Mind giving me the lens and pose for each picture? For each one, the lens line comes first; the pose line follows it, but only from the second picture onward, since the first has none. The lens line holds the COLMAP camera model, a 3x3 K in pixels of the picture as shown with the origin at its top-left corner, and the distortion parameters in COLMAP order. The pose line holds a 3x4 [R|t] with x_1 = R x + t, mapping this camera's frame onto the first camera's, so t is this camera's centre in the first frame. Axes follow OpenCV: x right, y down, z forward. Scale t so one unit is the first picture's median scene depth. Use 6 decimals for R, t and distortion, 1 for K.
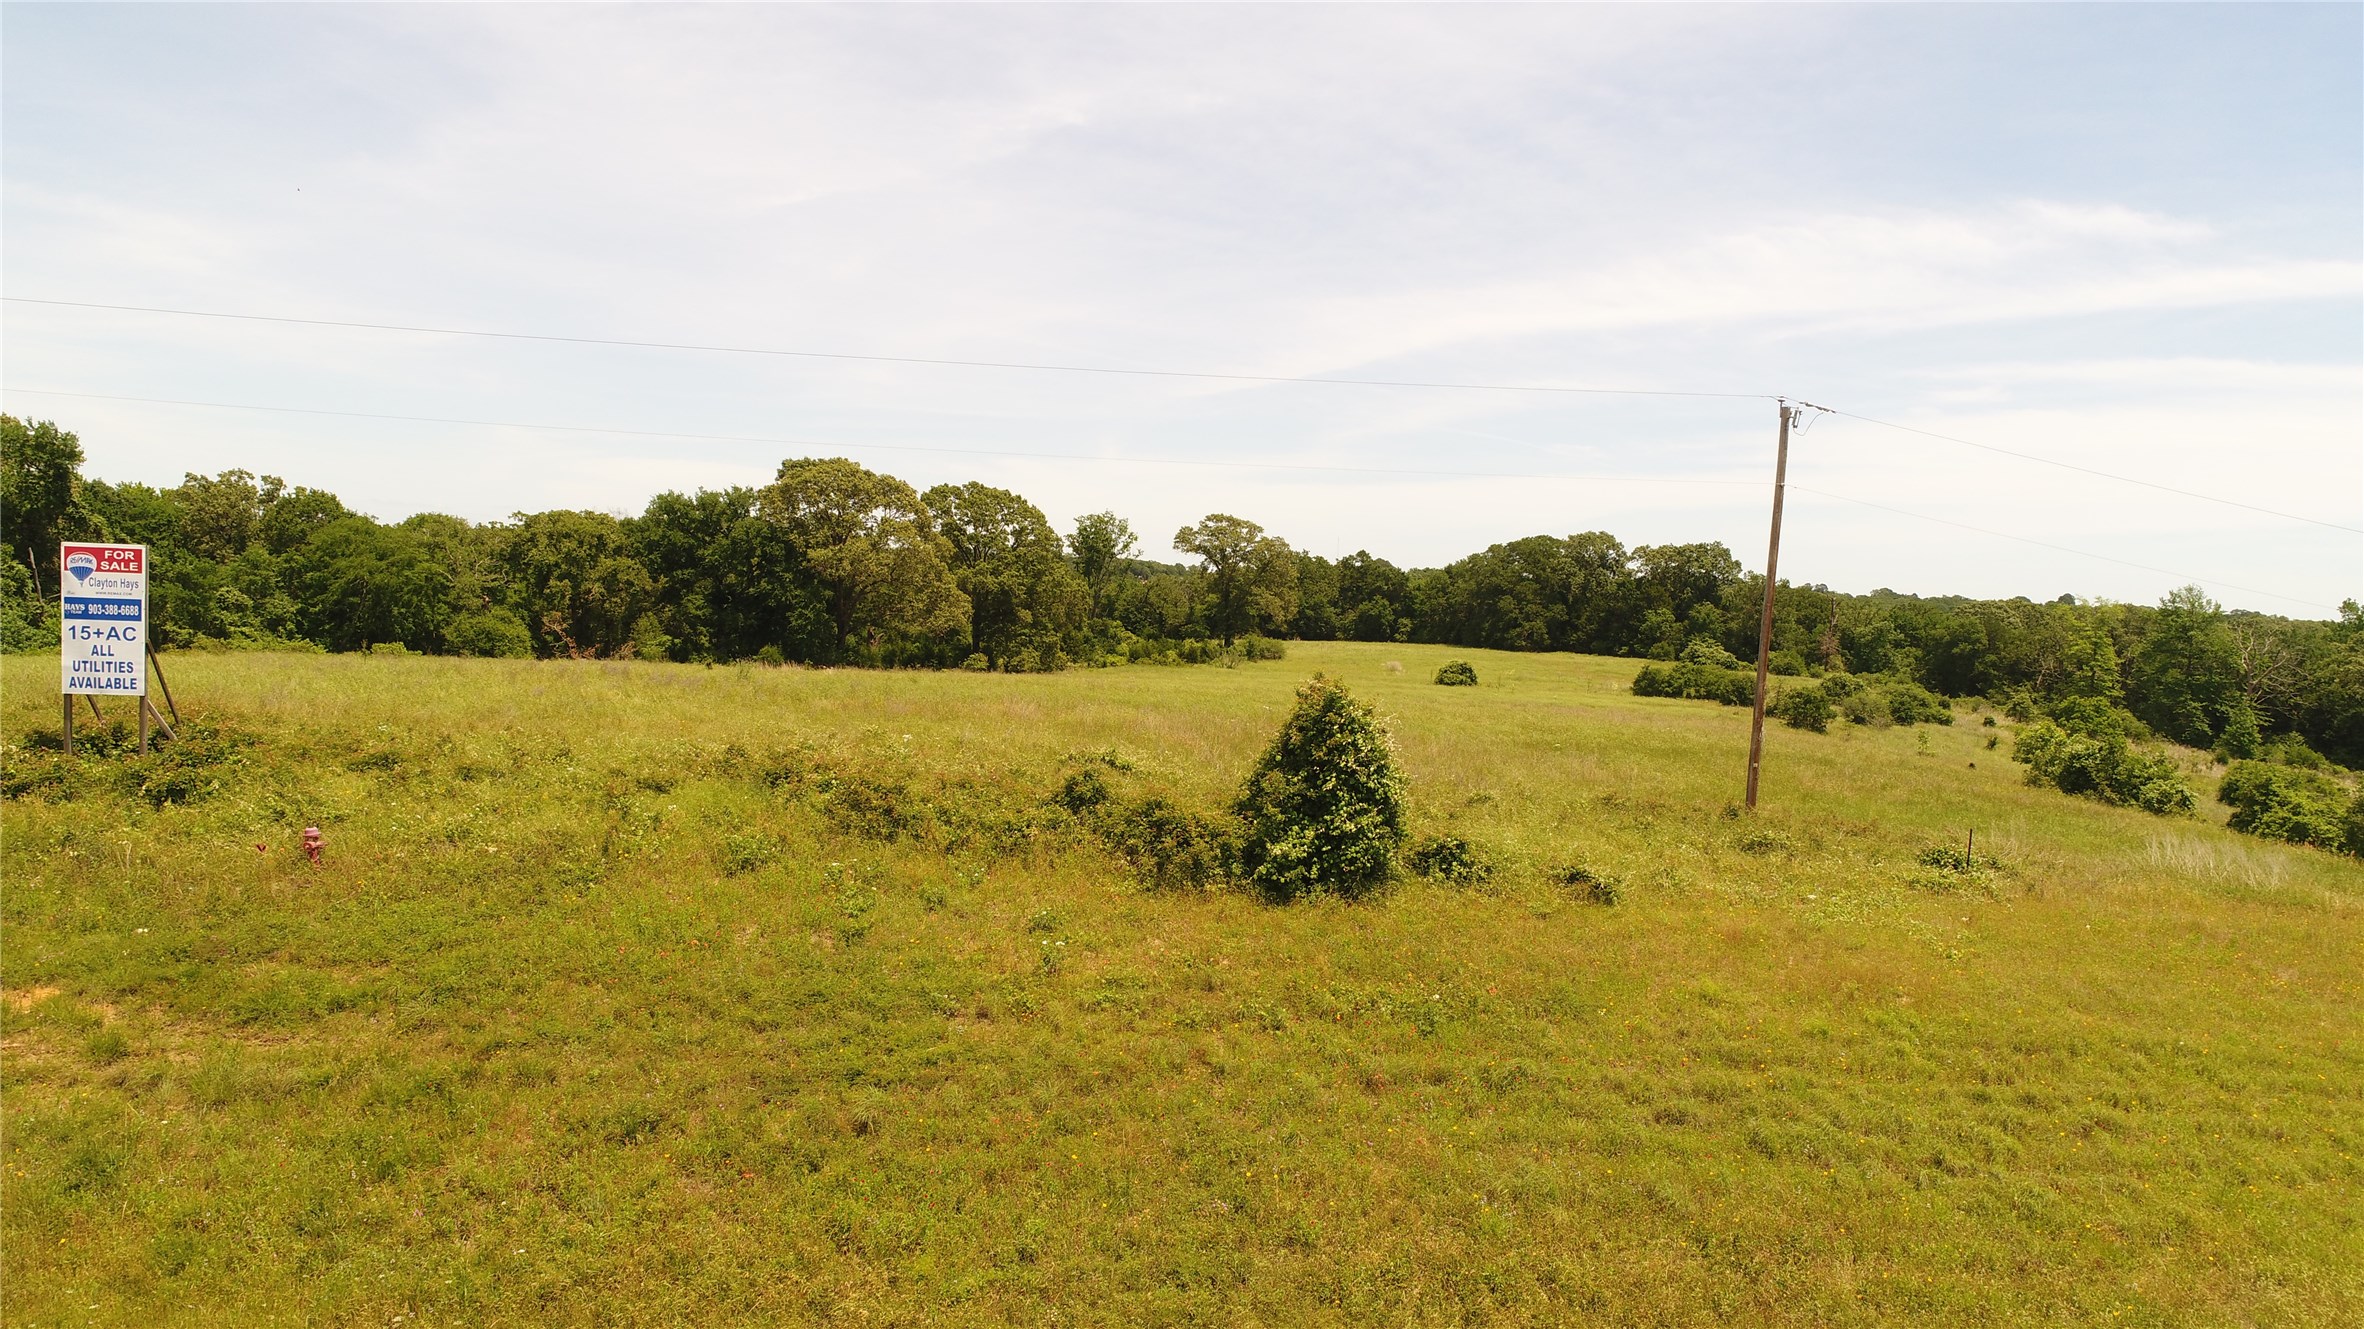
lens RADIAL K [[1568.2, 0, 1185.1], [0, 1568.2, 675.7], [0, 0, 1]] dist [0.001792, -0.002212]
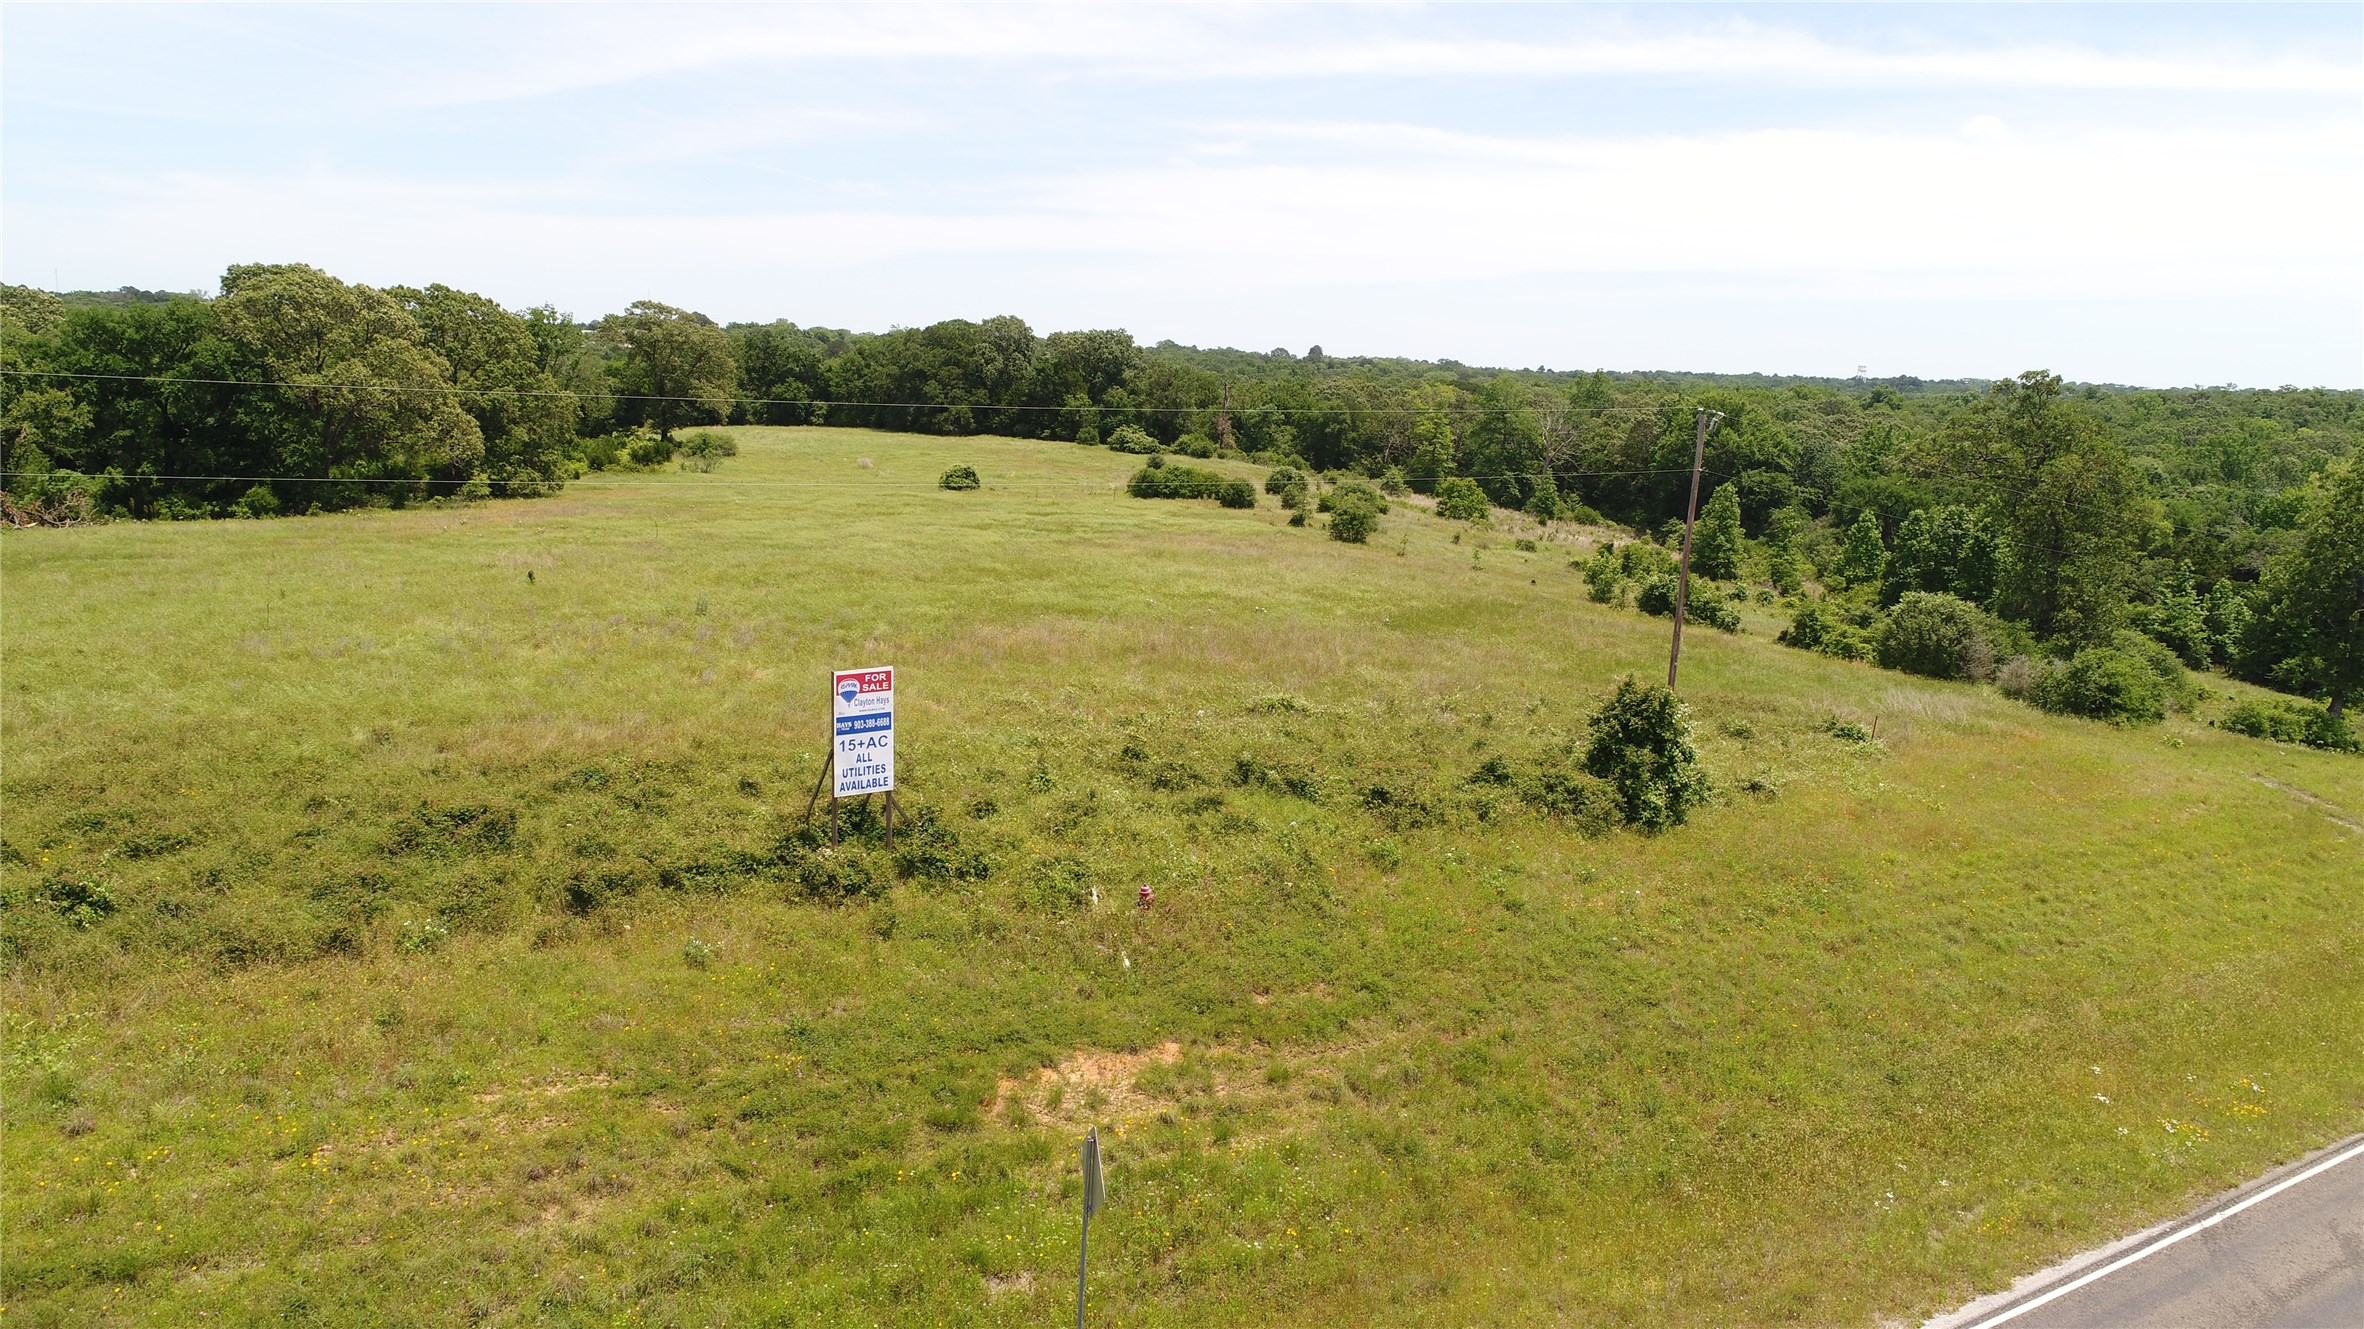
lens RADIAL K [[1568.2, 0, 1189.3], [0, 1568.2, 664.9], [0, 0, 1]] dist [0.001792, -0.002212]
pose [[0.901596, -0.088100, 0.423513, -0.329166], [0.022075, 0.987136, 0.158352, -0.091244], [-0.432016, -0.133421, 0.891942, -0.051912]]
